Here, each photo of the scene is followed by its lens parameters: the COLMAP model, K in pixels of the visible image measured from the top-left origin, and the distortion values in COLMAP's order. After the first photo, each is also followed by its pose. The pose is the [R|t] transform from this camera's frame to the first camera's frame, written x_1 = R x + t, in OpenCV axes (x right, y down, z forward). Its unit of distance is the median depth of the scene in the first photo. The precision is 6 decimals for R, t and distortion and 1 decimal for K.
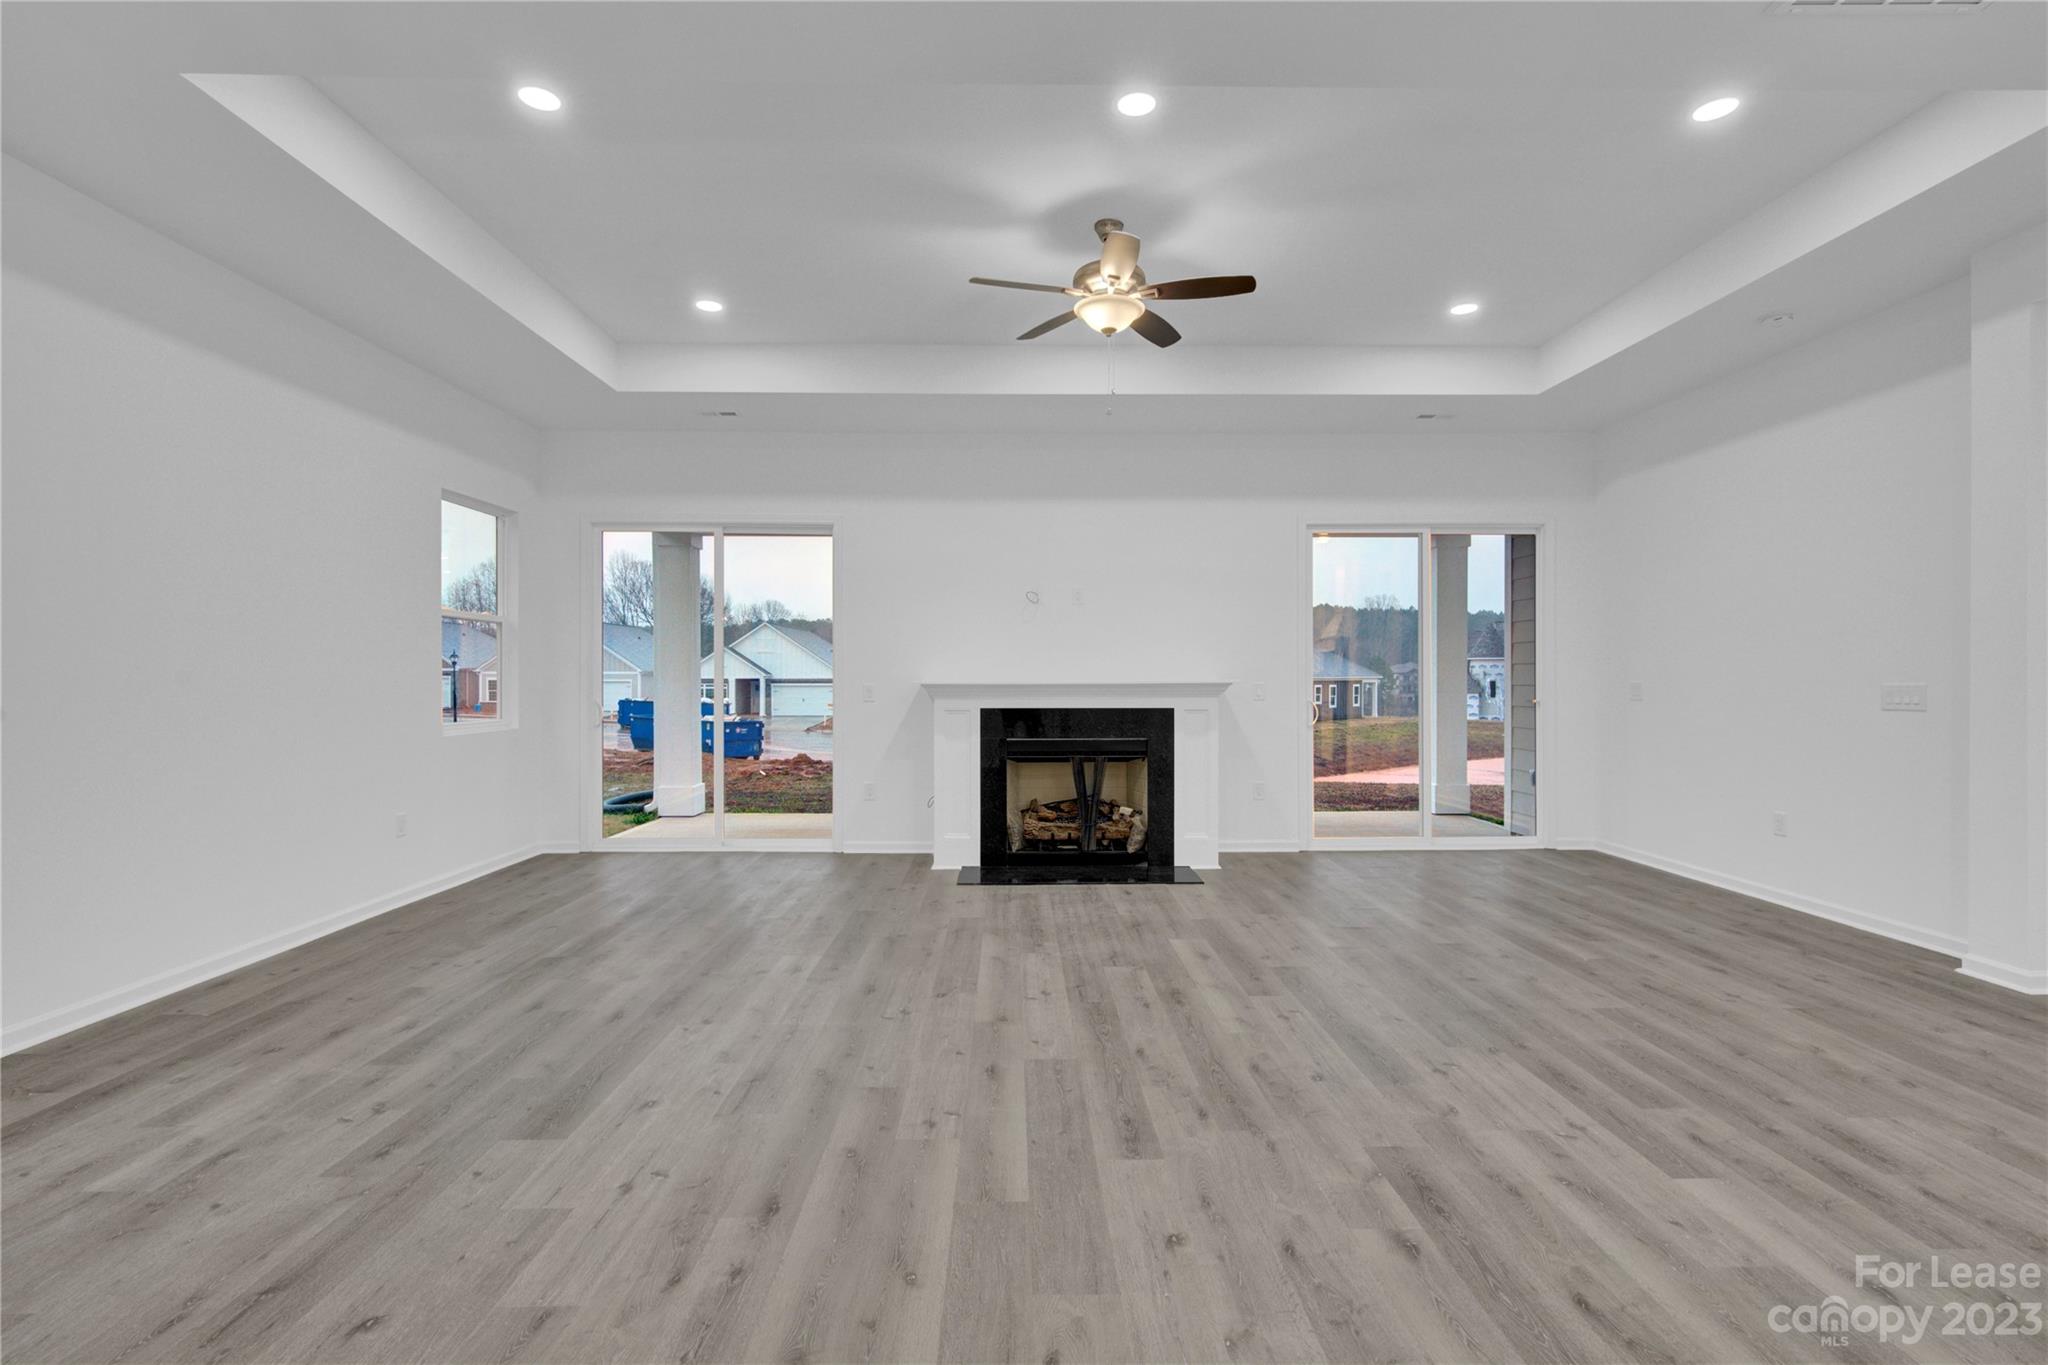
lens RADIAL K [[945.0, 0, 1032.2], [0, 945.0, 685.4], [0, 0, 1]] dist [0.000404, 0.000580]
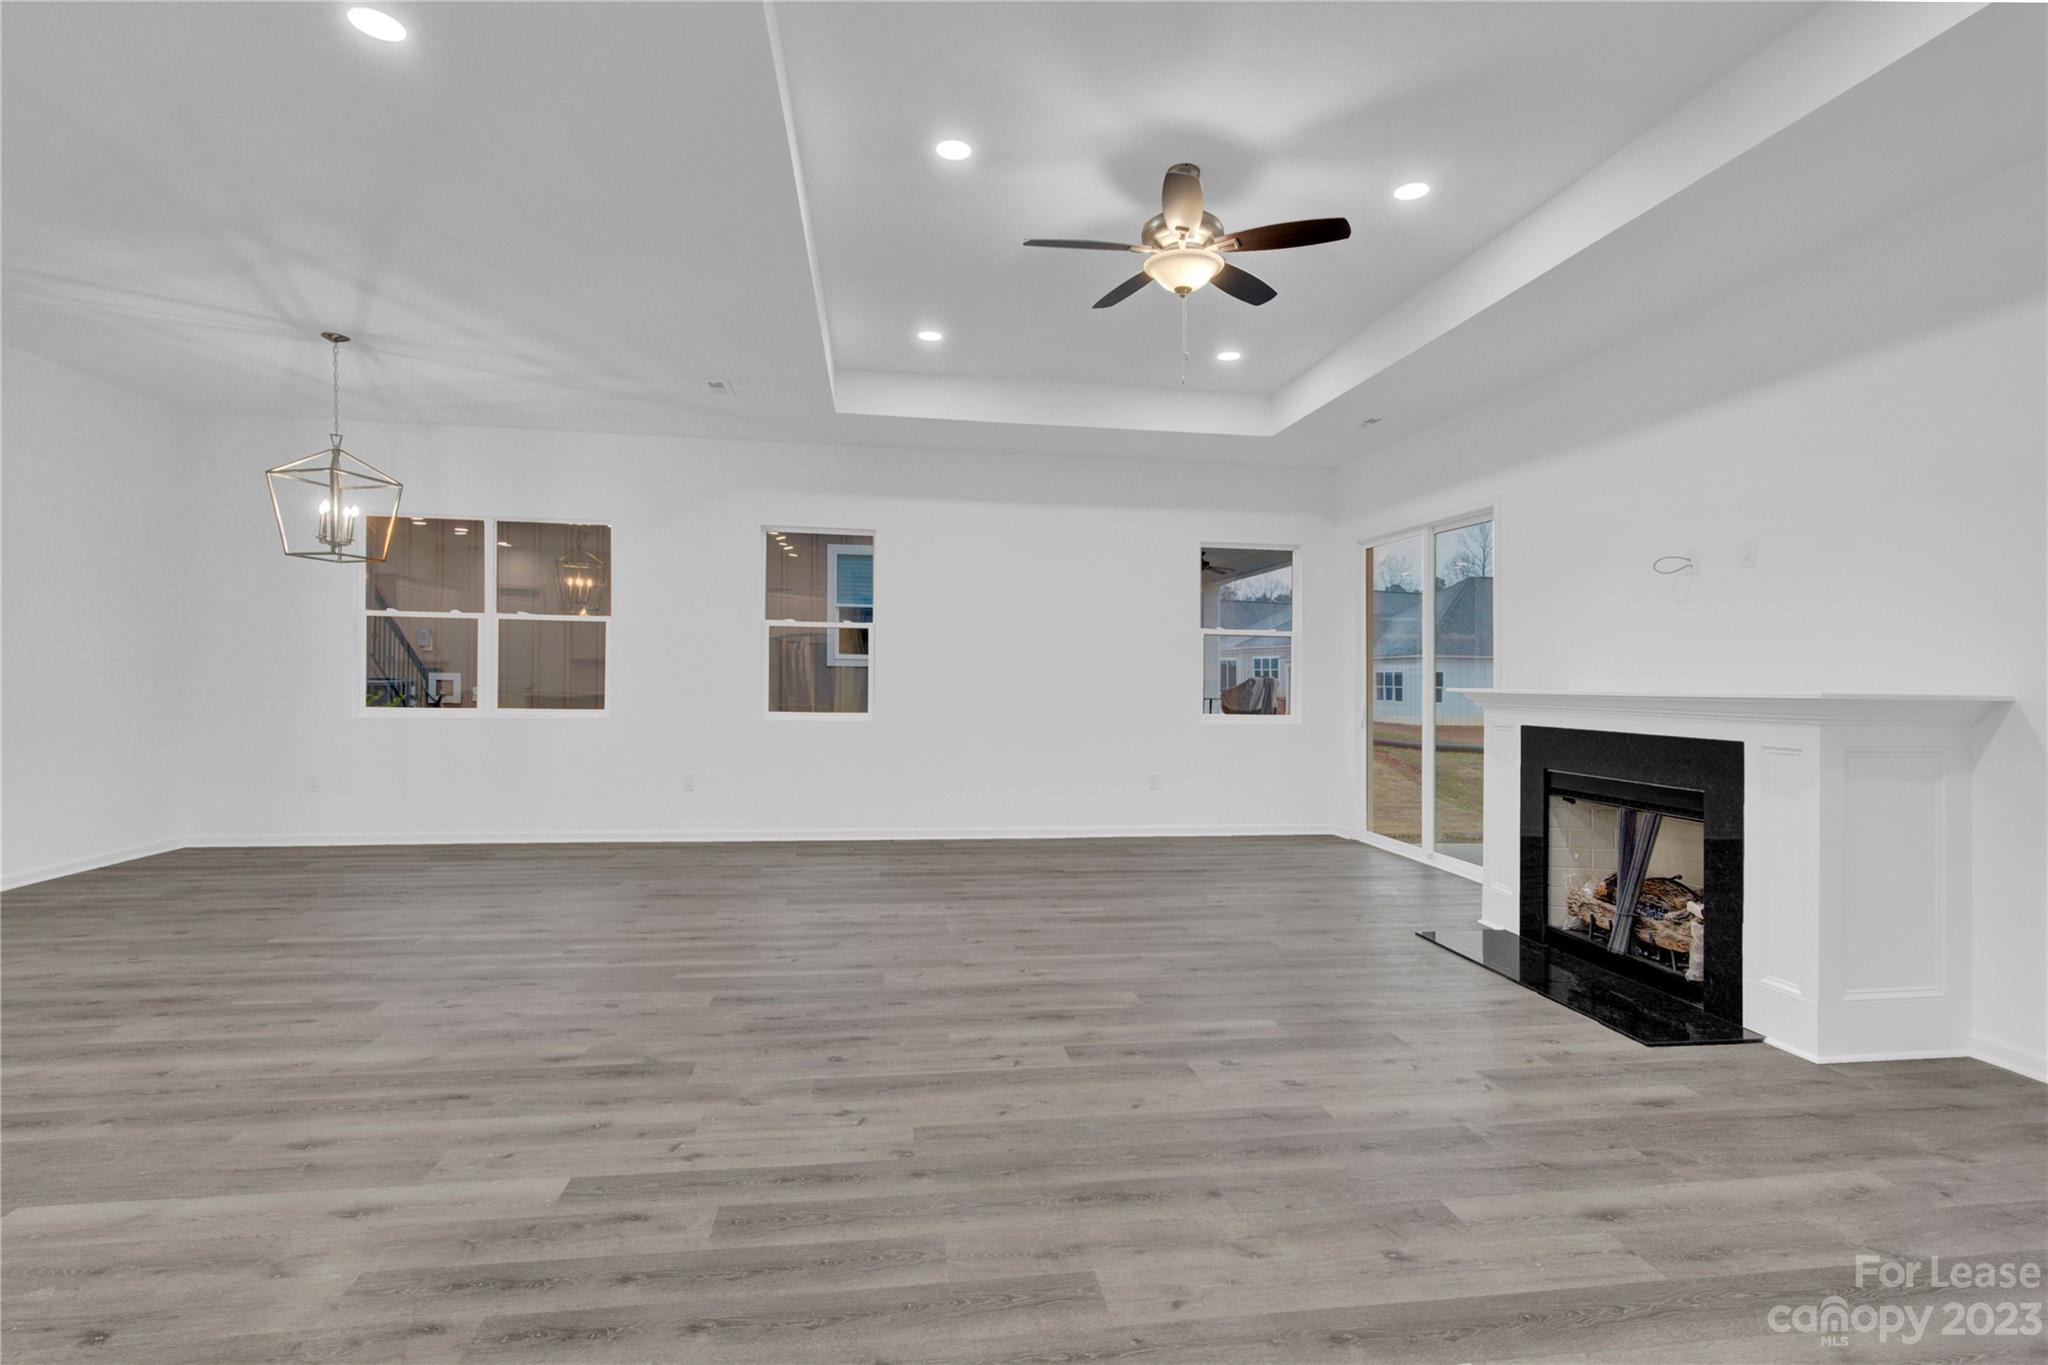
lens RADIAL K [[976.5, 0, 1024.0], [0, 976.5, 682.5], [0, 0, 1]] dist [-0.006167, -0.000556]
pose [[0.126244, 0.005500, -0.991984, 1.366017], [-0.021808, 0.999758, 0.002768, -0.007477], [0.991759, 0.021284, 0.126334, 1.040681]]
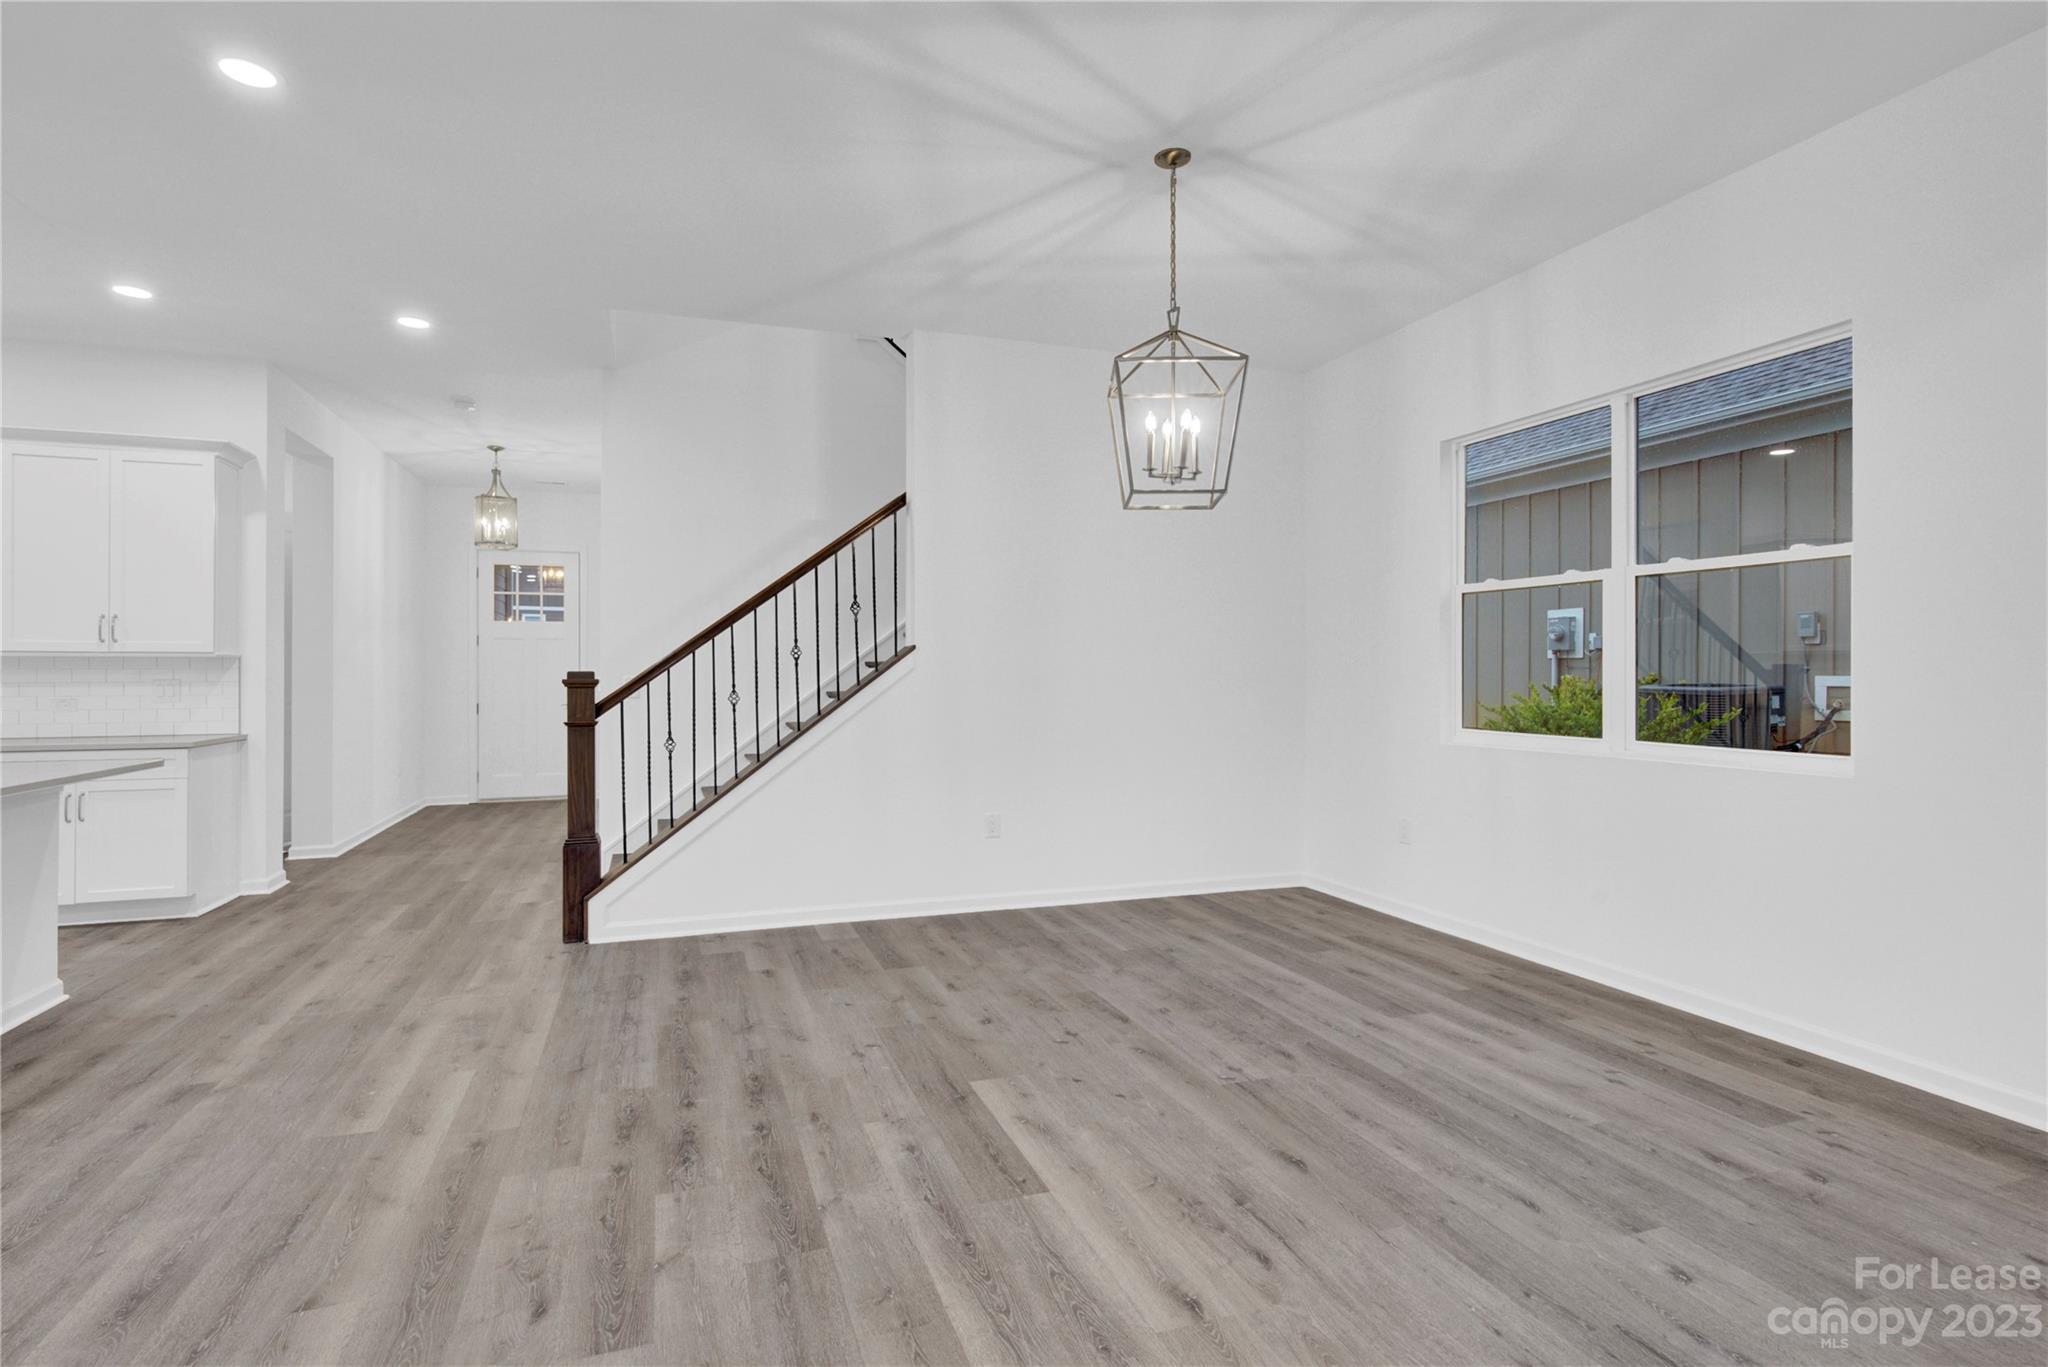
lens RADIAL K [[986.8, 0, 1006.3], [0, 986.8, 667.2], [0, 0, 1]] dist [-0.002013, 0.000539]
pose [[-0.952569, -0.000956, -0.304322, 0.041789], [-0.001589, 0.999997, 0.001835, -0.006852], [0.304320, 0.002231, -0.952567, 1.055981]]
